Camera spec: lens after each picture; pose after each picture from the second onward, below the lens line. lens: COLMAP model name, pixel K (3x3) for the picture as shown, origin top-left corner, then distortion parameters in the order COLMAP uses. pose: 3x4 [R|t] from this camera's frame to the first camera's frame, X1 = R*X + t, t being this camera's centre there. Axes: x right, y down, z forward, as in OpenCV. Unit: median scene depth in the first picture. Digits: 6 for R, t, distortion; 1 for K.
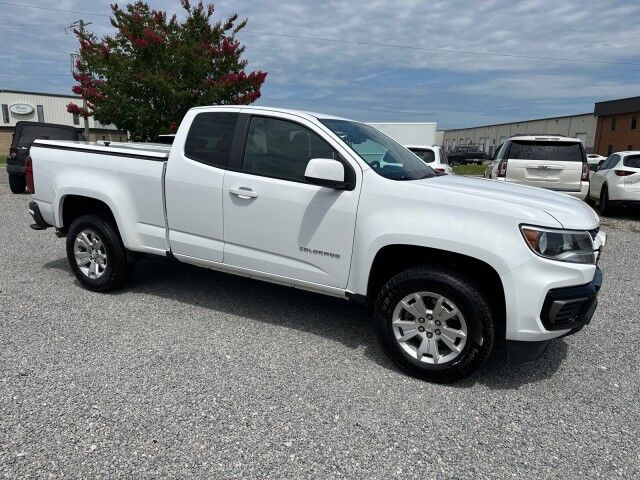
lens RADIAL K [[454.3, 0, 322.3], [0, 454.3, 241.4], [0, 0, 1]] dist [0.047529, -0.051241]
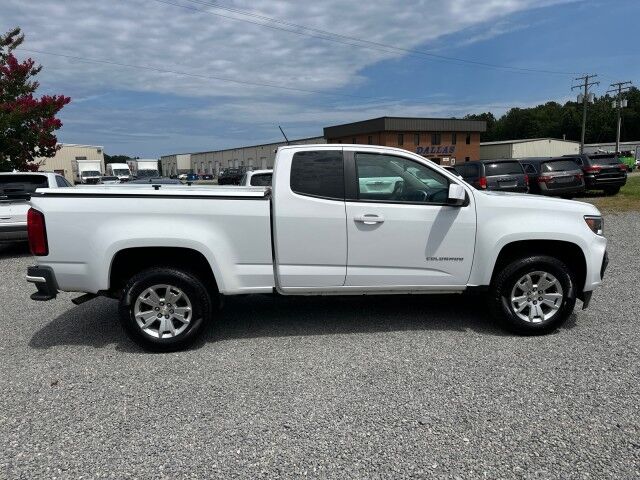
lens RADIAL K [[454.8, 0, 320.0], [0, 454.8, 240.0], [0, 0, 1]] dist [0.058676, -0.081623]
pose [[0.850247, -0.132334, 0.509479, -0.724058], [0.158049, 0.987404, -0.007289, -0.056076], [-0.502097, 0.086720, 0.860452, 0.070764]]
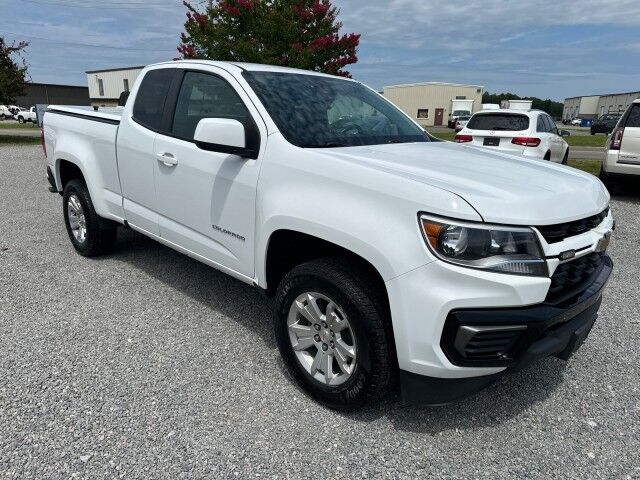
lens RADIAL K [[454.1, 0, 318.3], [0, 454.1, 241.8], [0, 0, 1]] dist [0.049702, -0.059044]
pose [[0.960010, 0.069313, -0.271252, 0.301159], [-0.052177, 0.996189, 0.069893, -0.020714], [0.275062, -0.052945, 0.959967, 0.181315]]
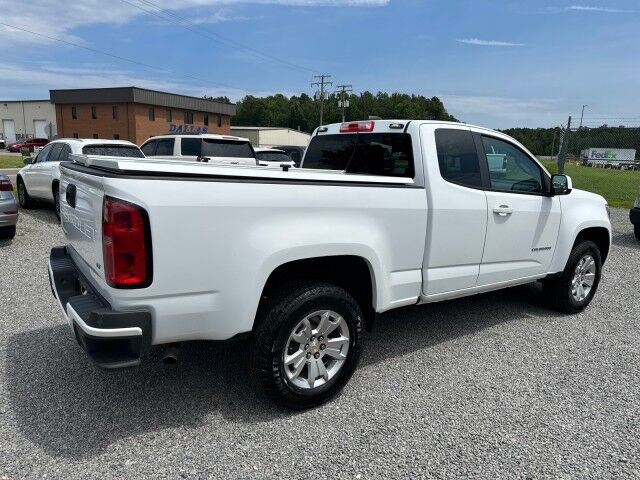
lens RADIAL K [[451.2, 0, 316.8], [0, 451.2, 240.8], [0, 0, 1]] dist [0.070542, -0.085900]
pose [[0.442845, -0.188705, 0.876515, -1.072710], [0.162104, 0.978341, 0.128727, -0.202567], [-0.881822, 0.085081, 0.463843, 0.749968]]
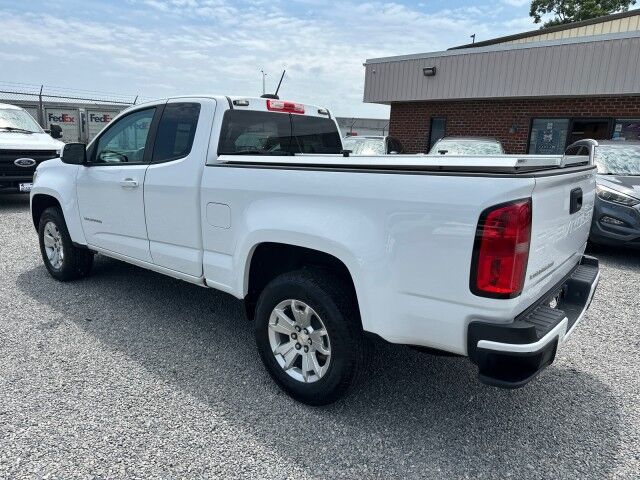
lens RADIAL K [[454.3, 0, 322.3], [0, 454.3, 241.4], [0, 0, 1]] dist [0.047529, -0.051241]
pose [[-0.982047, -0.105048, 0.156677, -0.439895], [-0.031434, 0.910108, 0.413177, -0.421830], [-0.185997, 0.400834, -0.897071, 1.940930]]
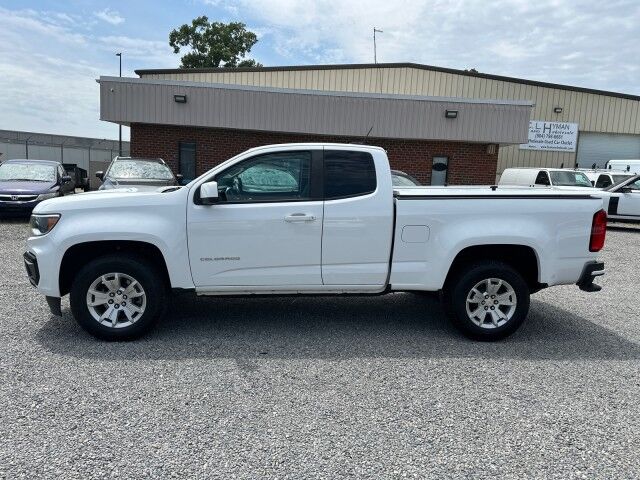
lens RADIAL K [[464.0, 0, 320.0], [0, 464.0, 240.0], [0, 0, 1]] dist [0.056782, -0.052138]
pose [[-0.813038, 0.012822, -0.582070, 0.593046], [-0.188068, 0.940377, 0.283410, -0.396796], [0.550999, 0.339892, -0.762151, 1.979710]]
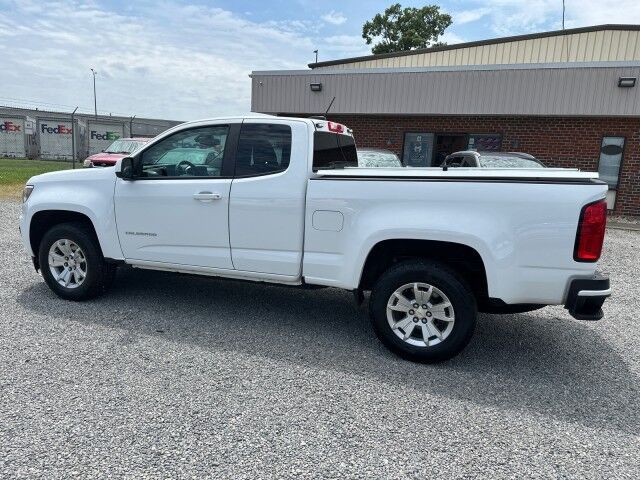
lens RADIAL K [[460.6, 0, 318.3], [0, 460.6, 239.0], [0, 0, 1]] dist [0.038423, -0.043933]
pose [[-0.982609, -0.042143, -0.180842, 0.002519], [-0.107903, 0.922186, 0.371388, -0.443300], [0.151118, 0.384443, -0.910696, 2.102023]]
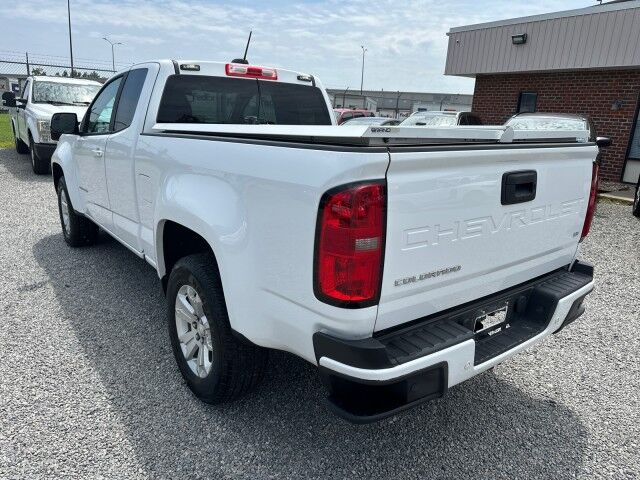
lens RADIAL K [[458.9, 0, 320.0], [0, 458.9, 240.0], [0, 0, 1]] dist [0.003757, -0.007381]
pose [[-0.916540, -0.174753, 0.359745, -0.651082], [0.007584, 0.891732, 0.452501, -0.393441], [-0.399872, 0.417463, -0.815982, 1.794214]]
